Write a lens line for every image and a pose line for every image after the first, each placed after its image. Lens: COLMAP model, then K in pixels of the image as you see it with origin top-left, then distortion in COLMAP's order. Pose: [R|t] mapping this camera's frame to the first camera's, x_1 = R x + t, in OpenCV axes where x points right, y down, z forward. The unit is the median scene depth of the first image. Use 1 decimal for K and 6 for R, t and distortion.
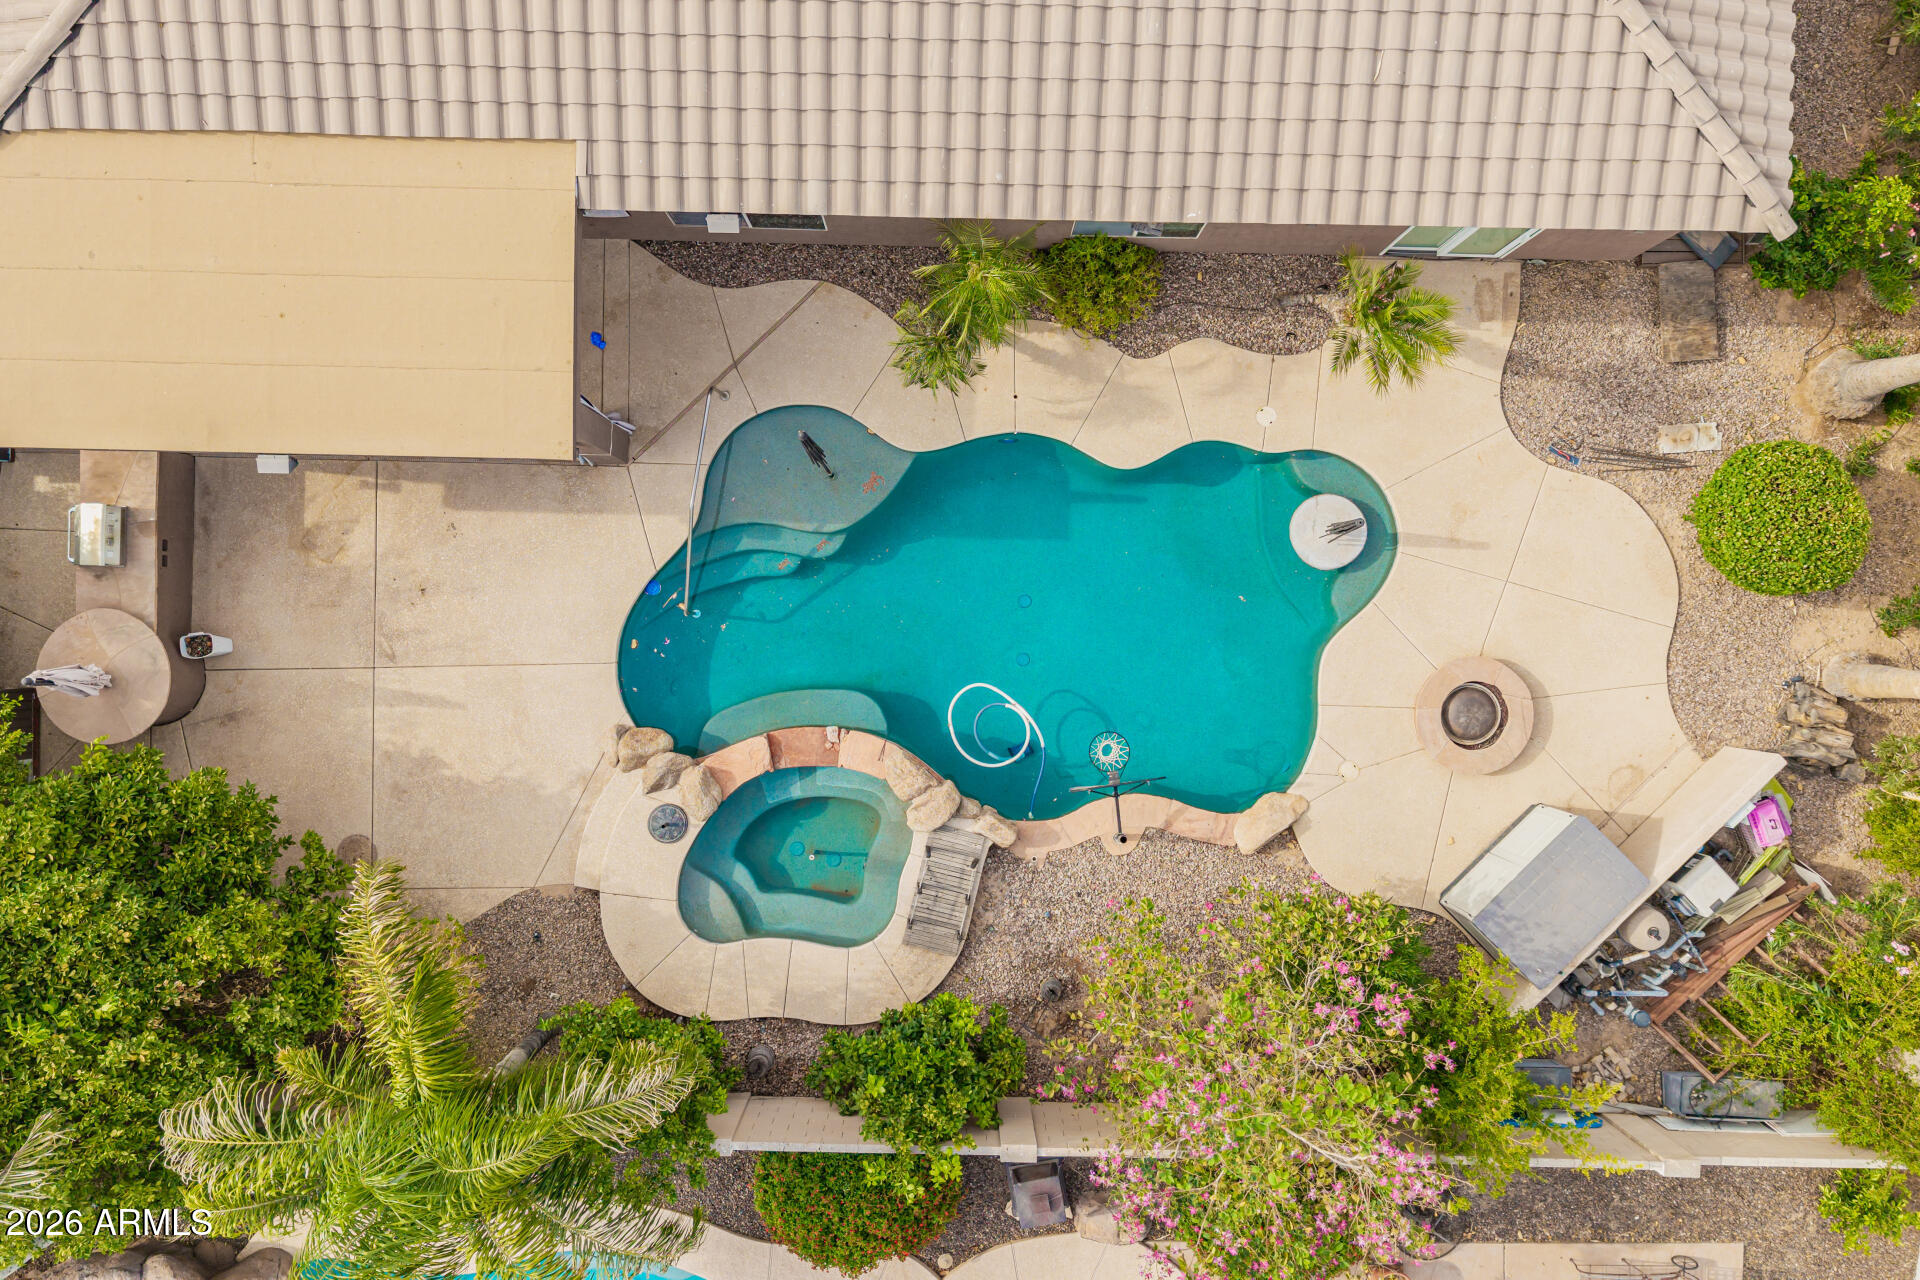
lens RADIAL K [[1530.5, 0, 961.6], [0, 1530.5, 638.8], [0, 0, 1]] dist [0.033016, -0.038800]
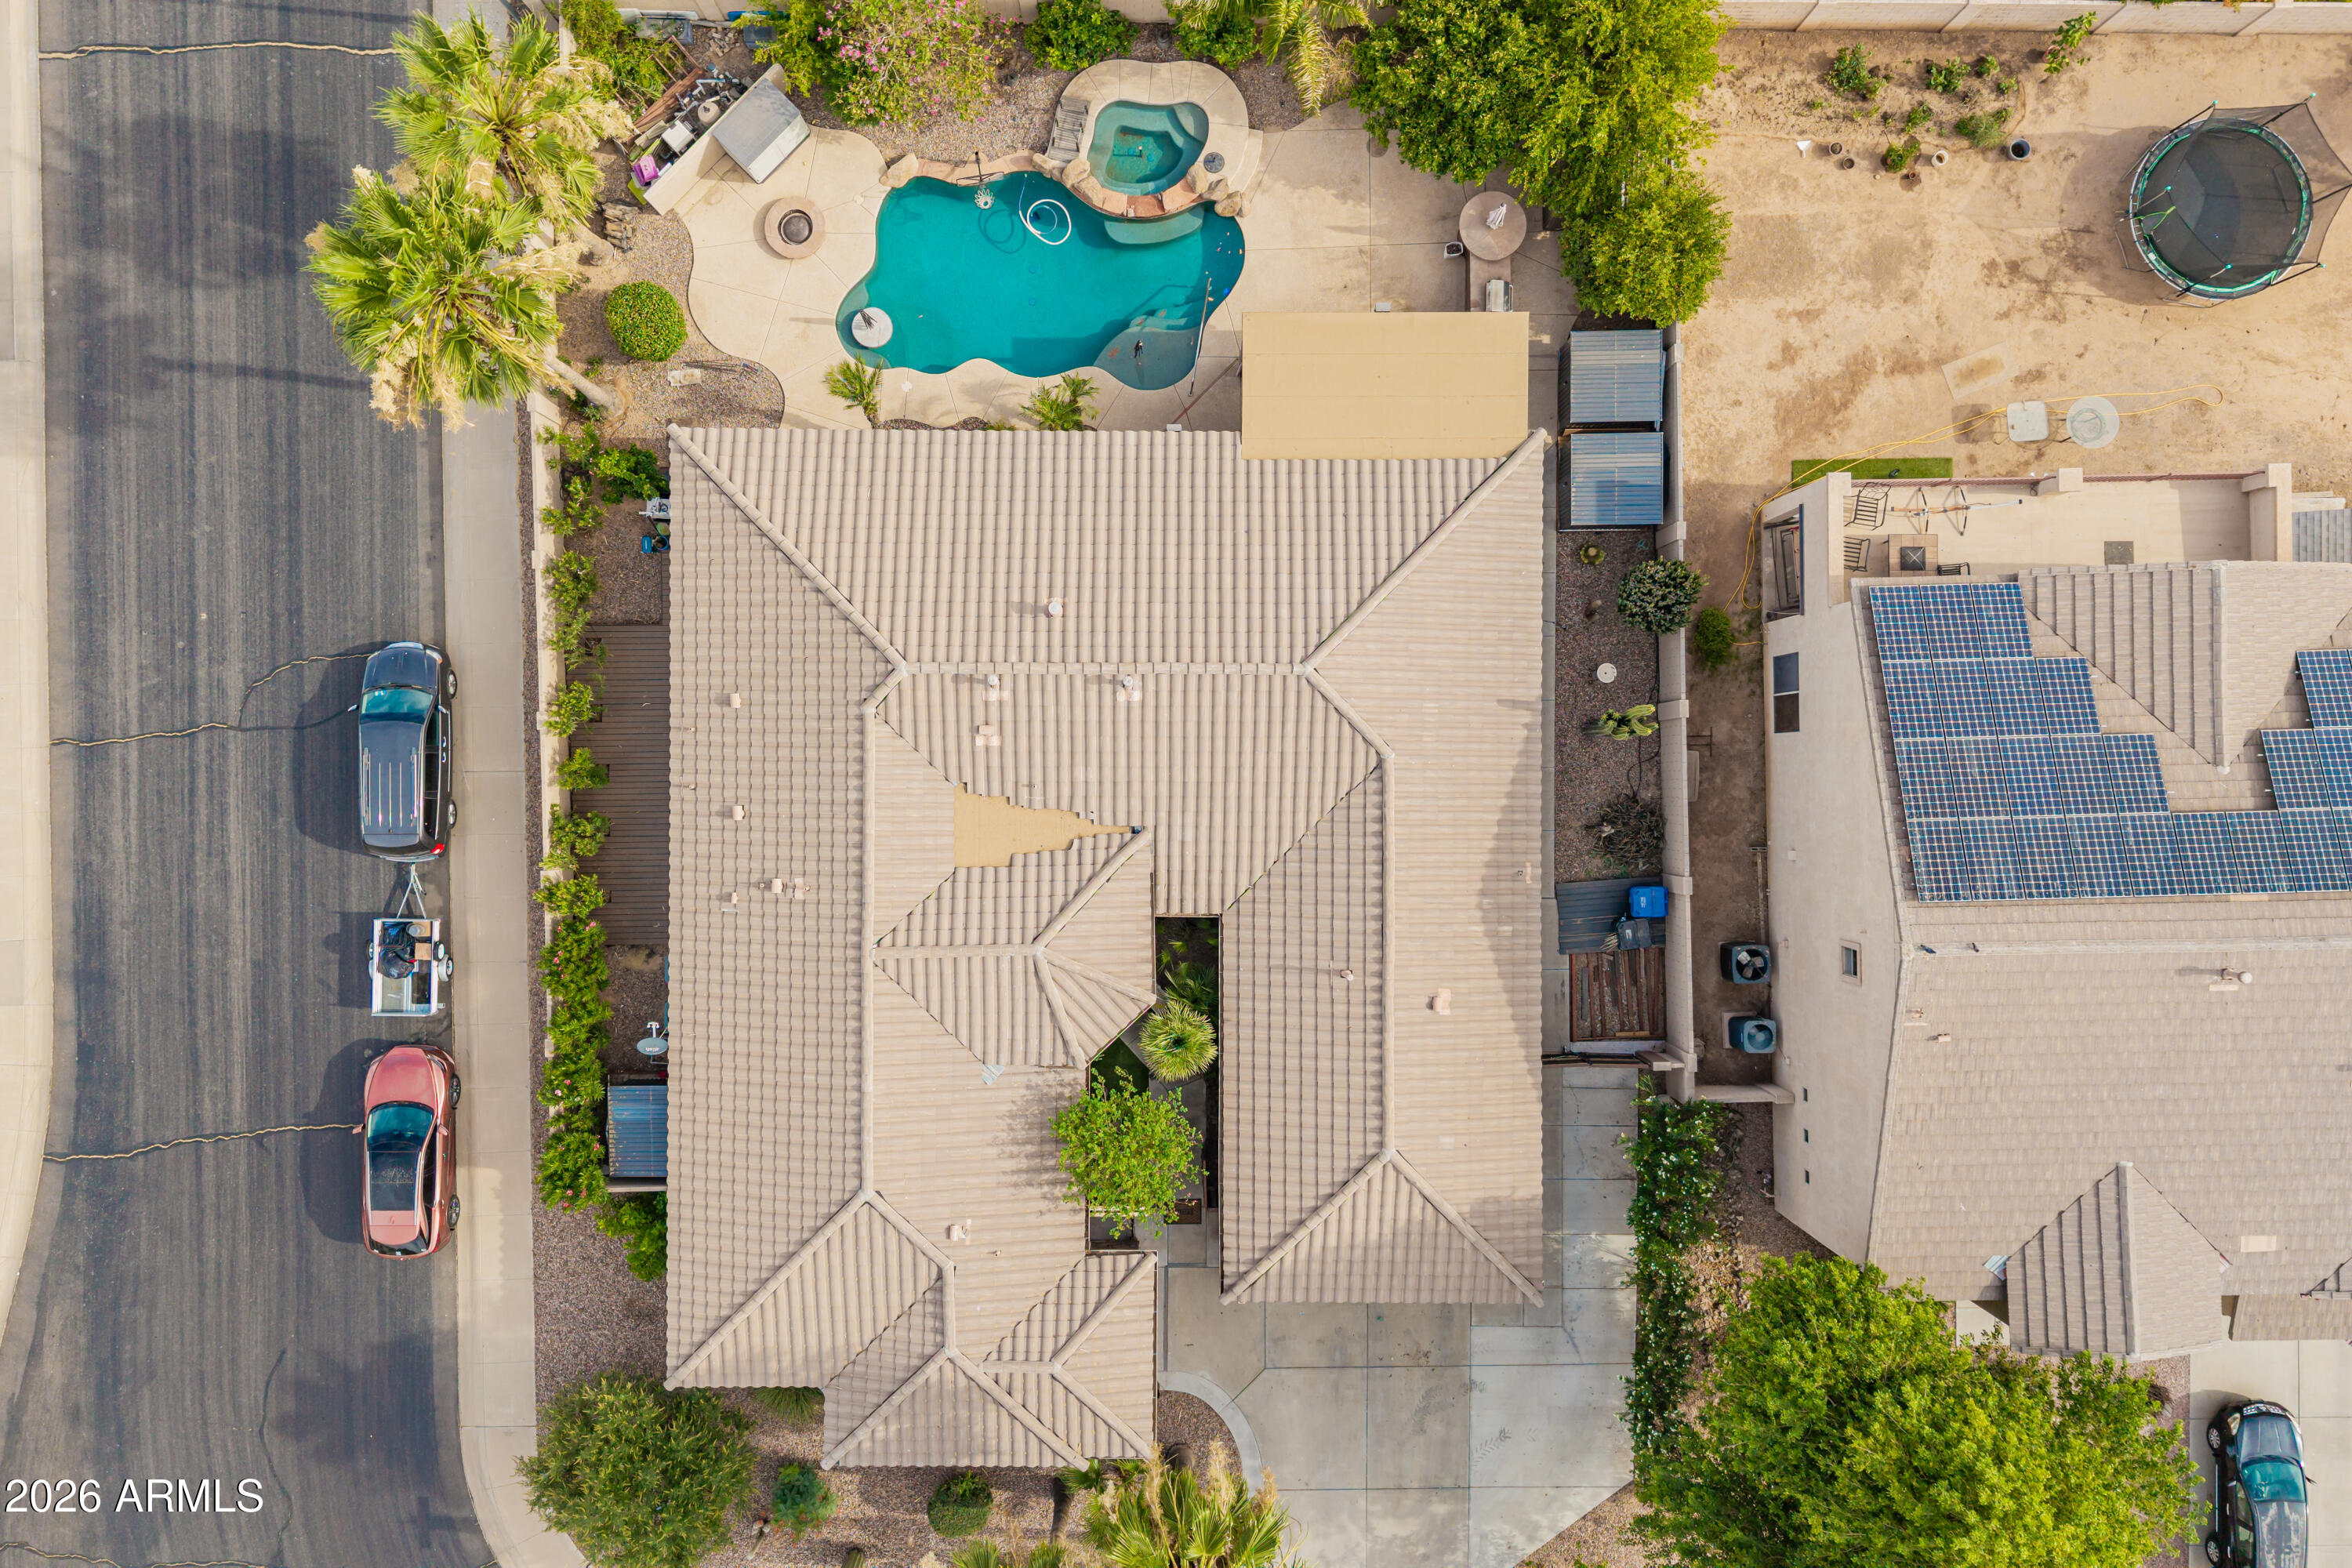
lens RADIAL K [[1874.8, 0, 1178.5], [0, 1874.8, 782.6], [0, 0, 1]] dist [0.033016, -0.038800]
pose [[-0.999869, 0.015987, 0.002665, -0.140679], [-0.015983, -0.999871, 0.001330, -0.659605], [0.002686, 0.001287, 0.999996, -1.359665]]
